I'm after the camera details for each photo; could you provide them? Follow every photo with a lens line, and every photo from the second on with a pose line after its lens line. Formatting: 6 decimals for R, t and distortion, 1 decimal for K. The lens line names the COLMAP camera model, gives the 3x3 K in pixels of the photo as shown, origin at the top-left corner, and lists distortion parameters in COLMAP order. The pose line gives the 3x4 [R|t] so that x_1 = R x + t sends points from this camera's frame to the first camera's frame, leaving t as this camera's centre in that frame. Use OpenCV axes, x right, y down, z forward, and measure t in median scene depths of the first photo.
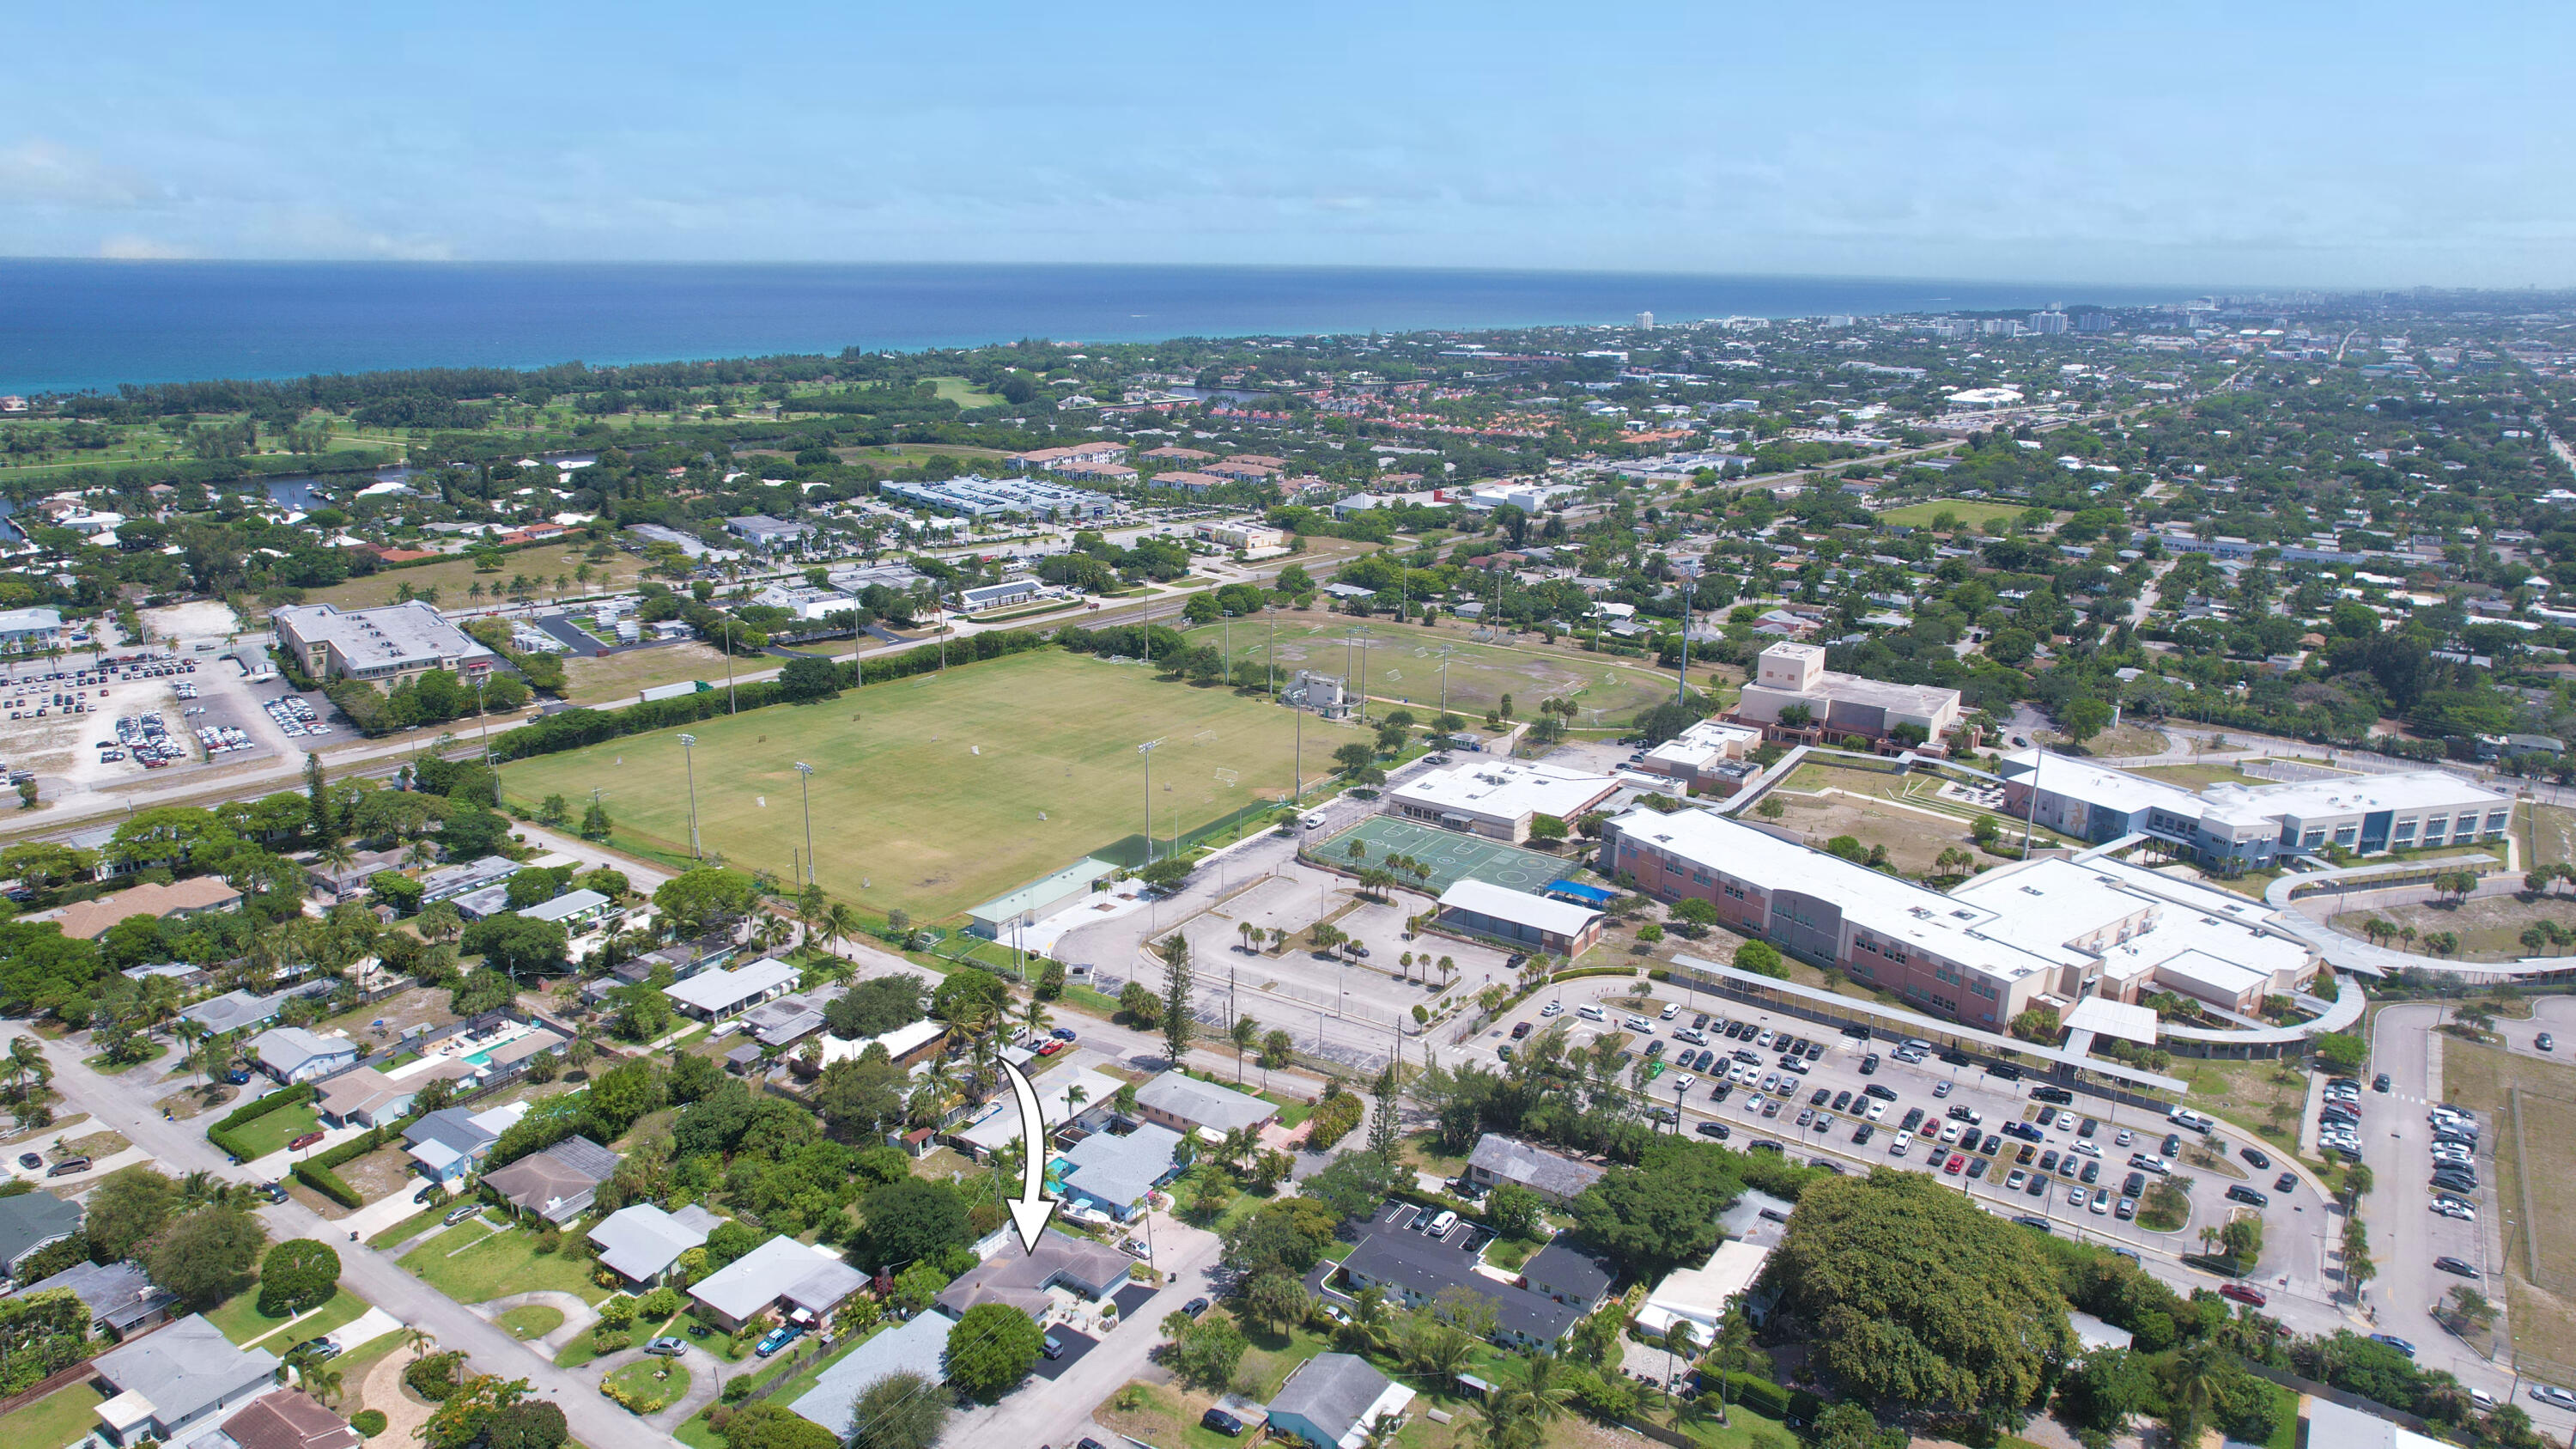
lens RADIAL K [[1647.2, 0, 1289.5], [0, 1647.2, 713.7], [0, 0, 1]] dist [-0.079456, 0.074172]
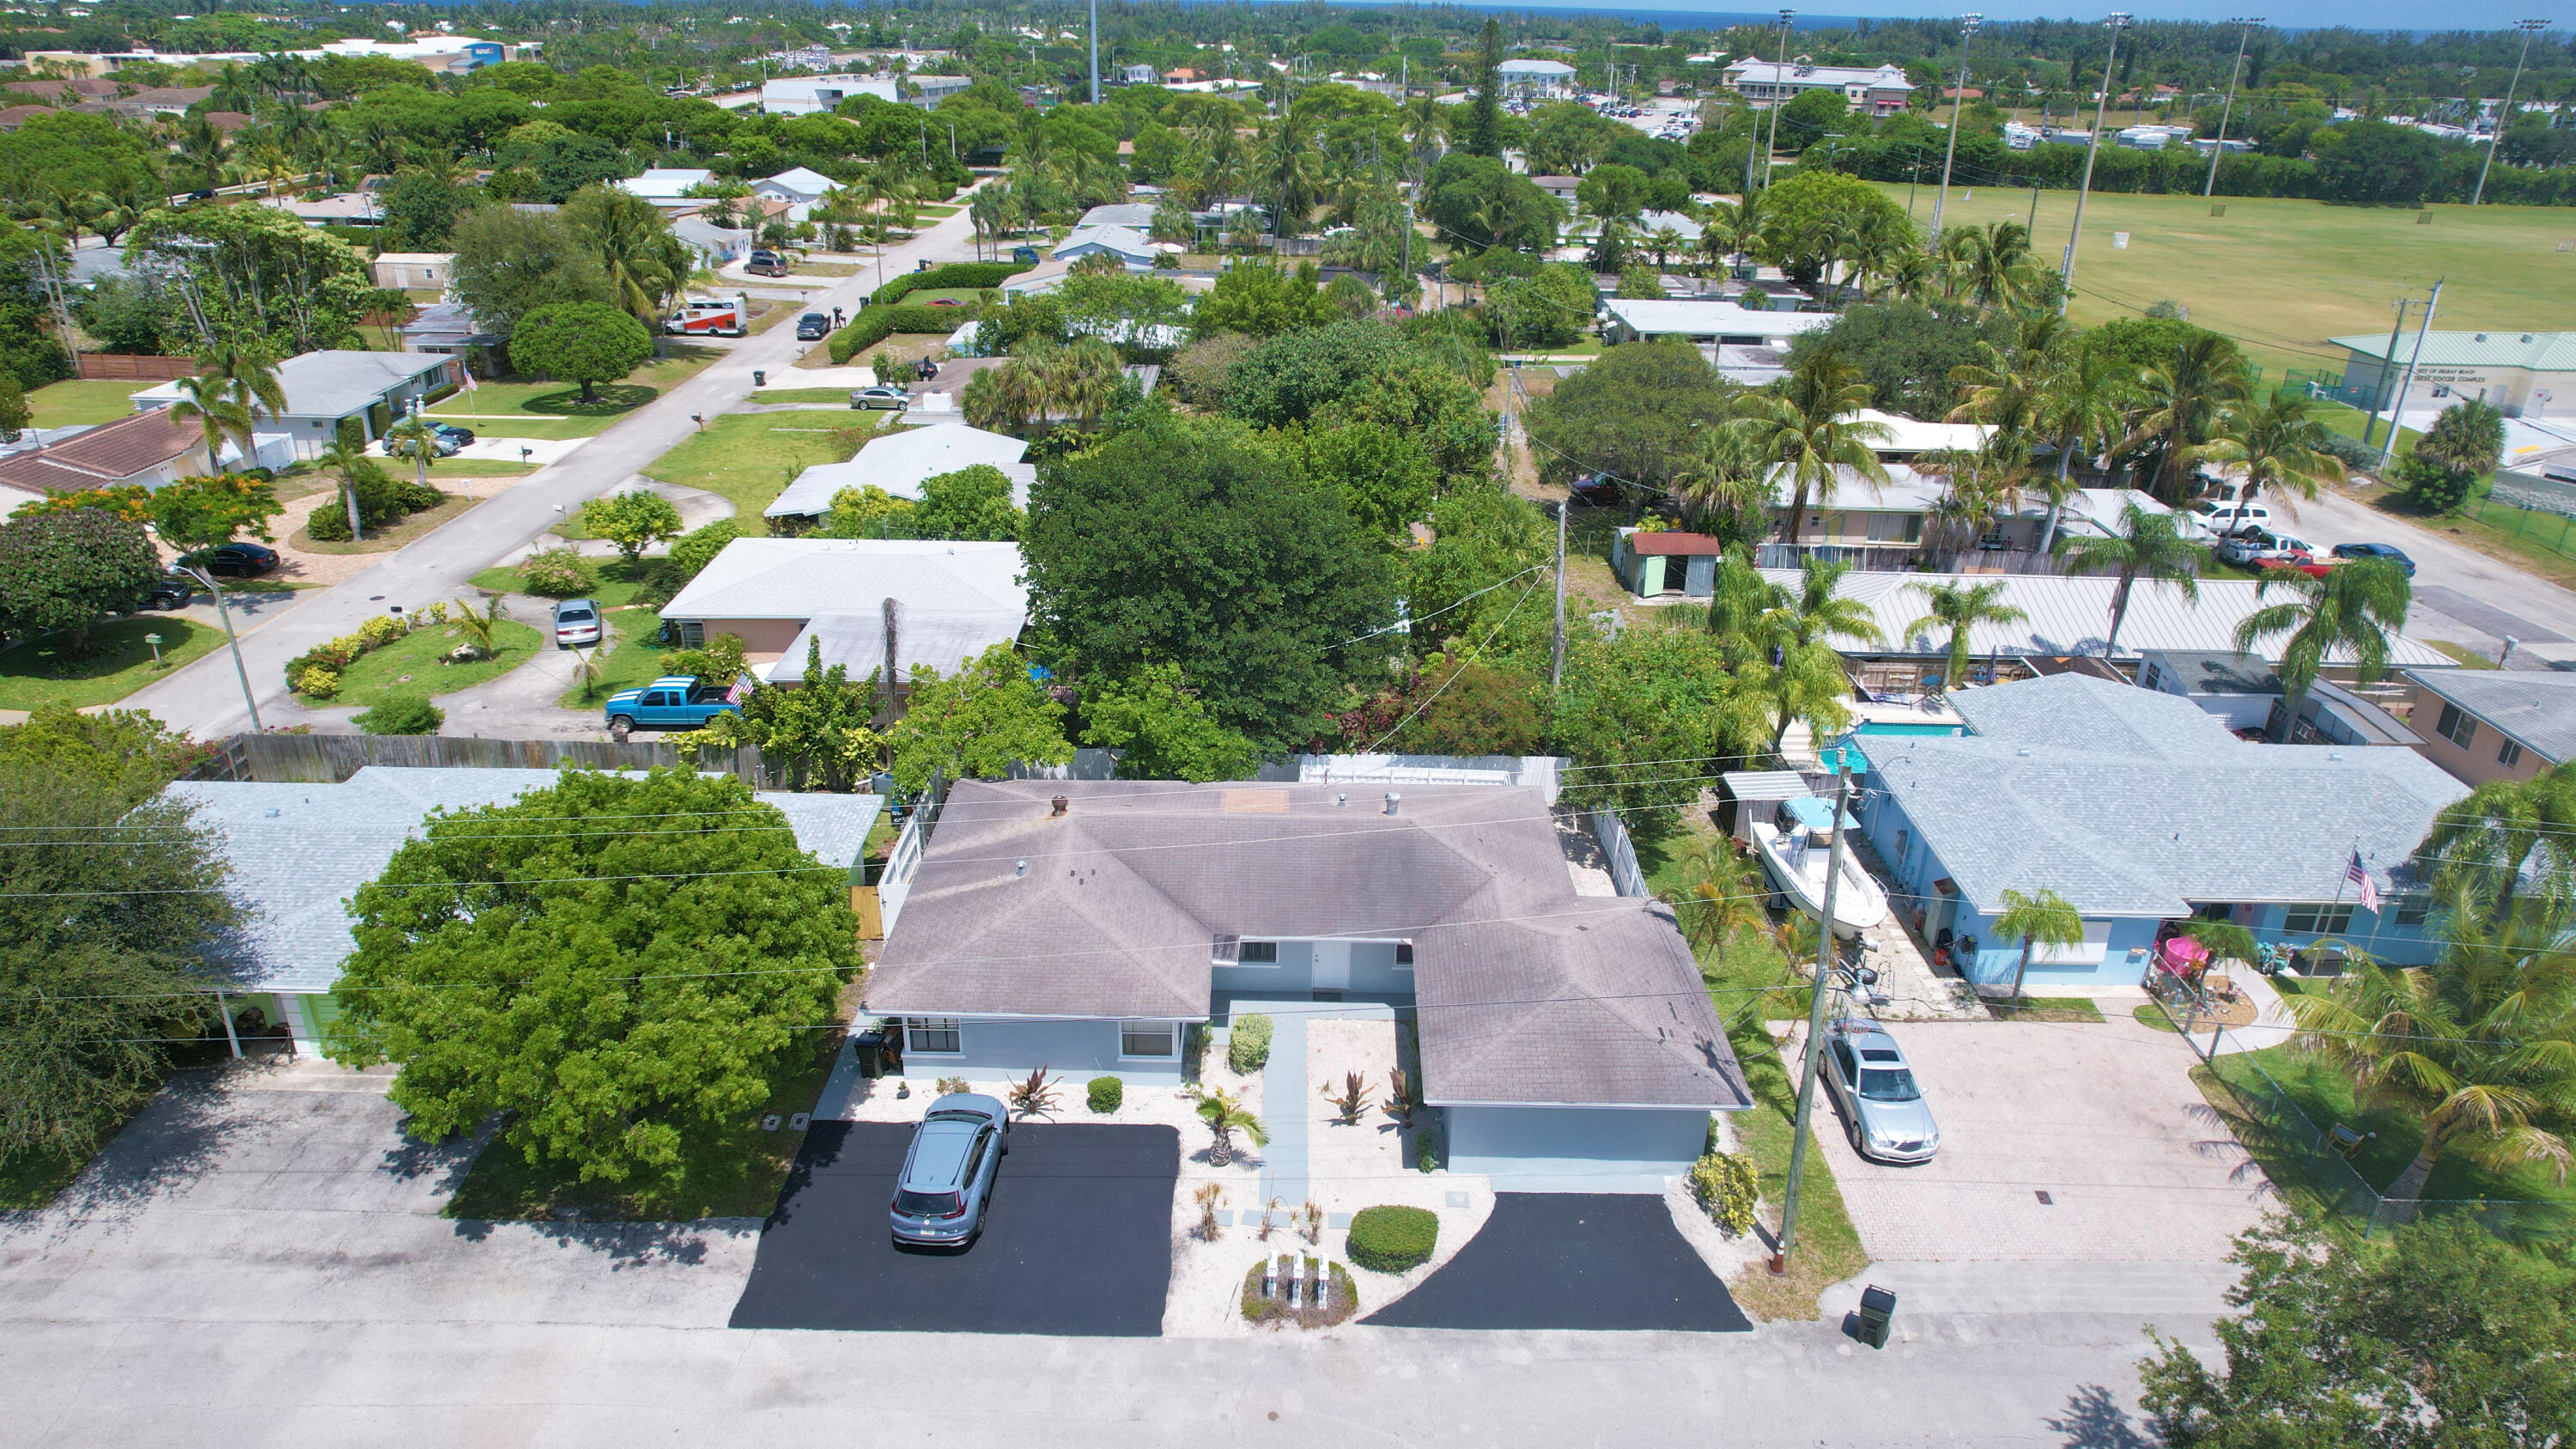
lens RADIAL K [[1647.2, 0, 1289.5], [0, 1647.2, 713.7], [0, 0, 1]] dist [-0.079456, 0.074172]
pose [[0.540077, 0.328338, -0.774926, 0.001110], [-0.232213, 0.943154, 0.237778, 0.244643], [0.808946, 0.051530, 0.585620, 0.791721]]
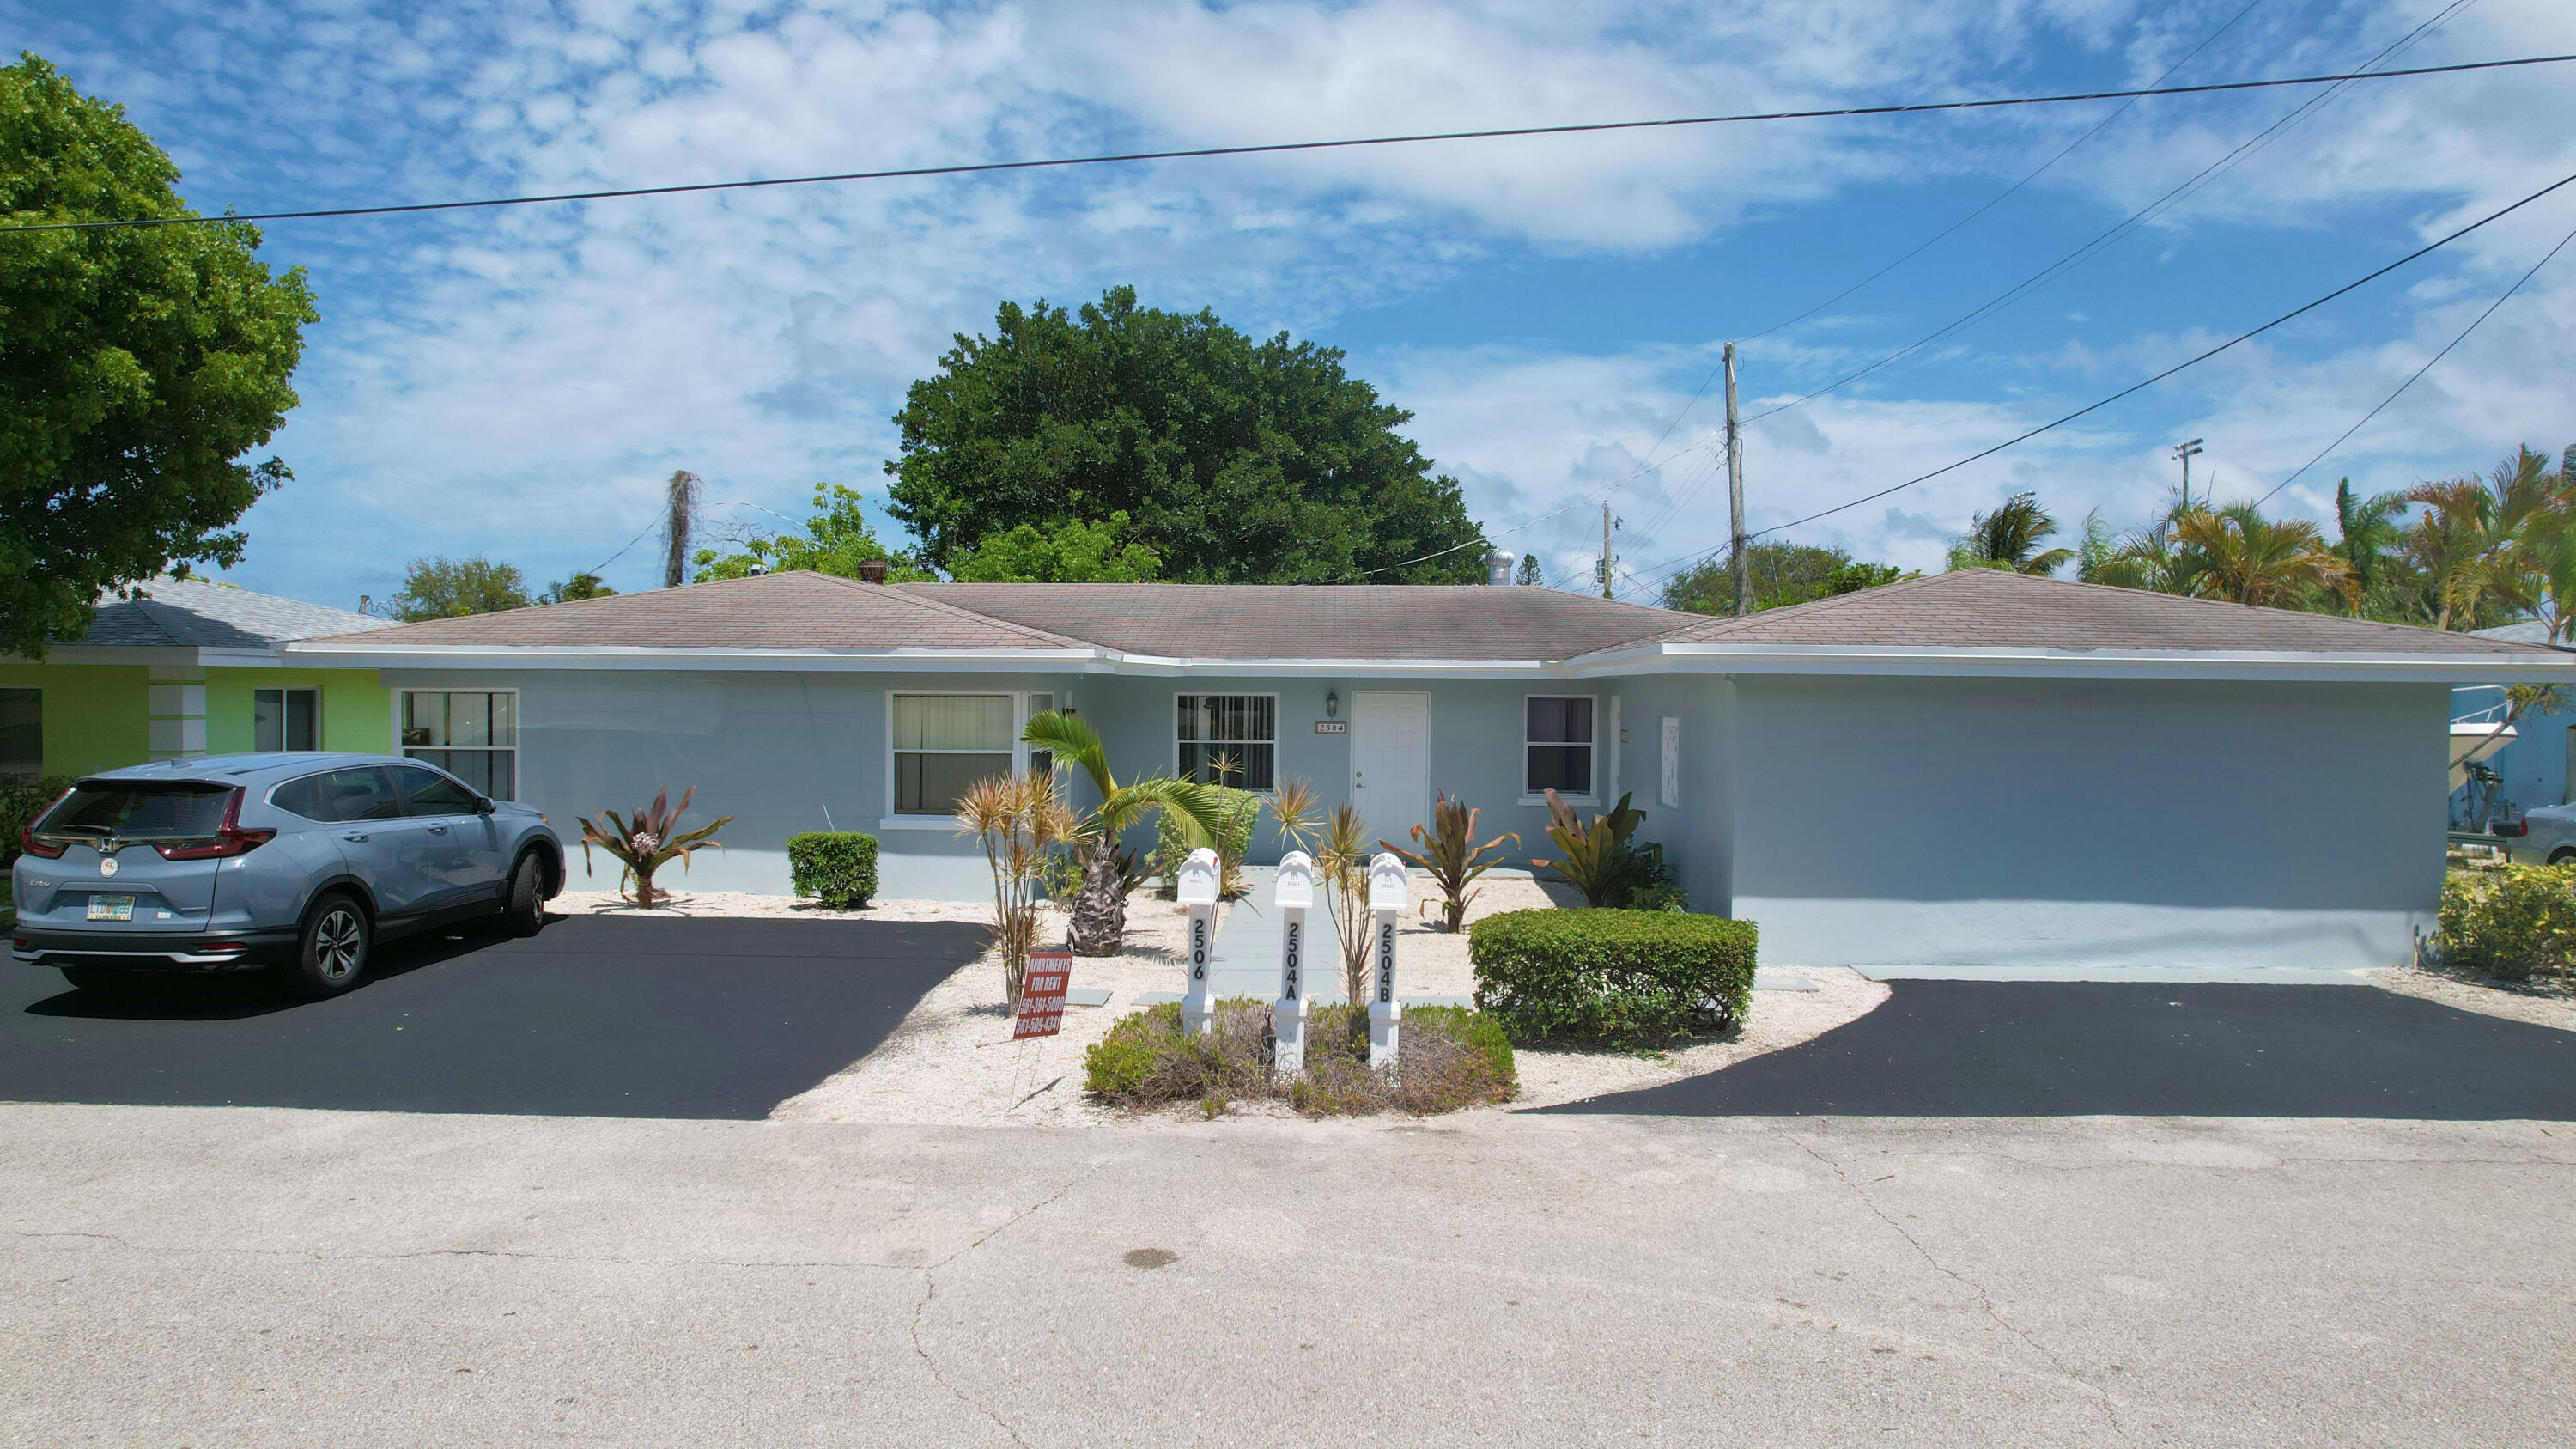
lens RADIAL K [[1647.2, 0, 1289.5], [0, 1647.2, 713.7], [0, 0, 1]] dist [-0.079456, 0.074172]
pose [[0.518299, -0.000020, -0.855200, -0.061894], [-0.229335, 0.963370, -0.139012, 0.328263], [0.823876, 0.268177, 0.499309, 0.859966]]
